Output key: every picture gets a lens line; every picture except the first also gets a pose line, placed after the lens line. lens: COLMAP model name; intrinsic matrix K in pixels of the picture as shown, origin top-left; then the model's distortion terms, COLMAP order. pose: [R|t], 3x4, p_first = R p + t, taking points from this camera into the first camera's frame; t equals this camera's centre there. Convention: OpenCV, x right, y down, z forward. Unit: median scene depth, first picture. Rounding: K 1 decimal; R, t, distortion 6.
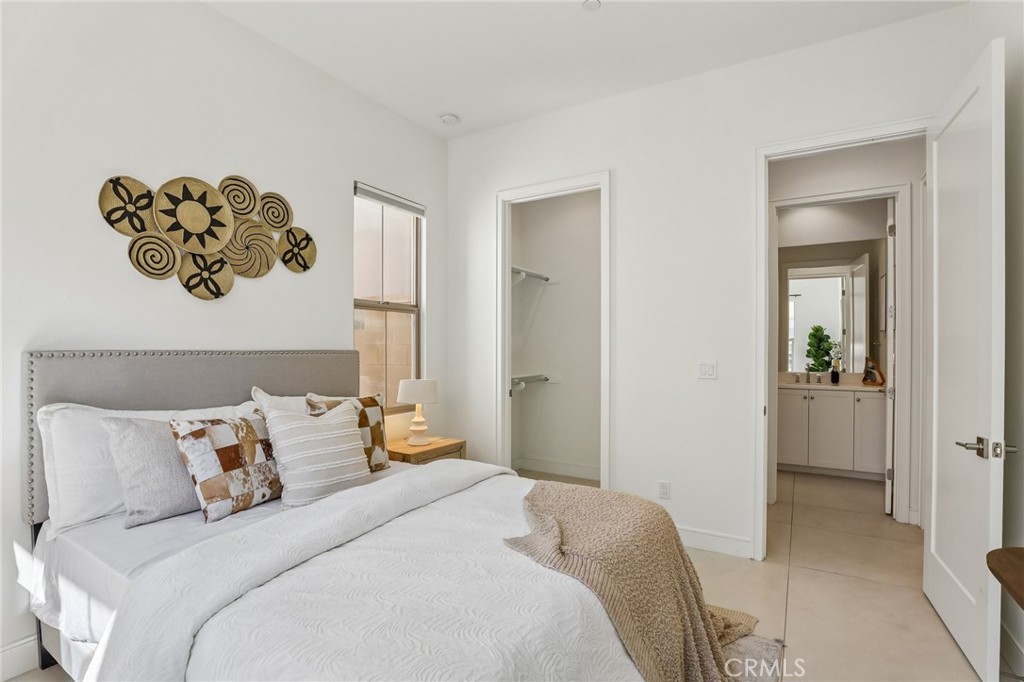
lens RADIAL K [[488.3, 0, 516.4], [0, 488.3, 343.9], [0, 0, 1]] dist [-0.046215, 0.016607]
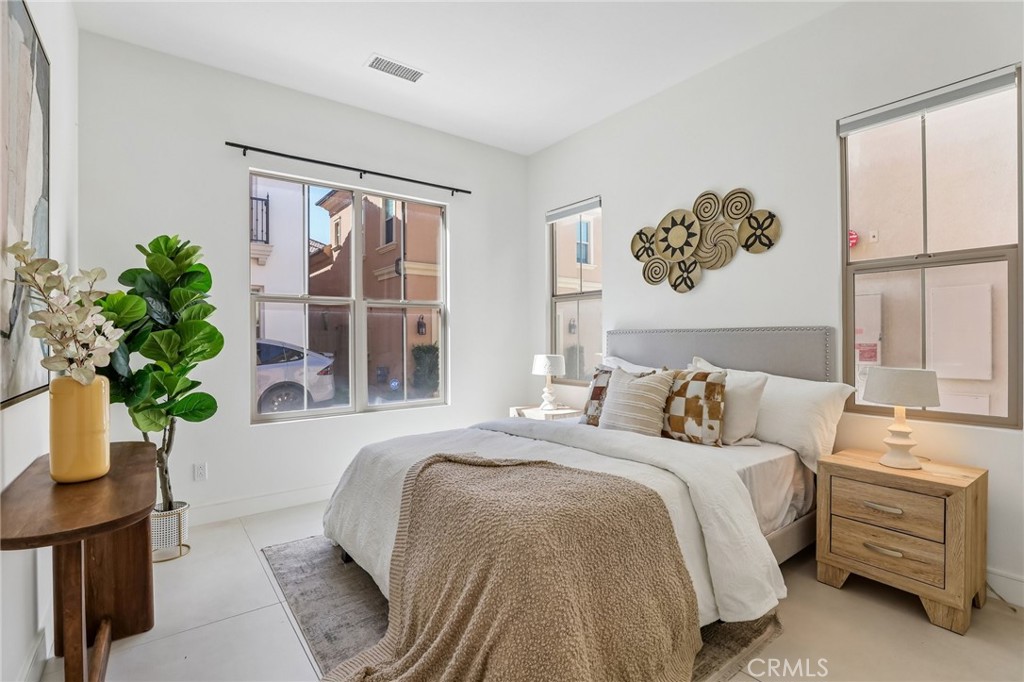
lens RADIAL K [[476.8, 0, 515.2], [0, 476.8, 341.4], [0, 0, 1]] dist [-0.044809, 0.016242]
pose [[-0.373473, 0.000826, -0.927641, 0.823735], [0.005554, 0.999984, -0.001346, 0.048243], [0.927624, -0.005655, -0.373472, 1.076939]]
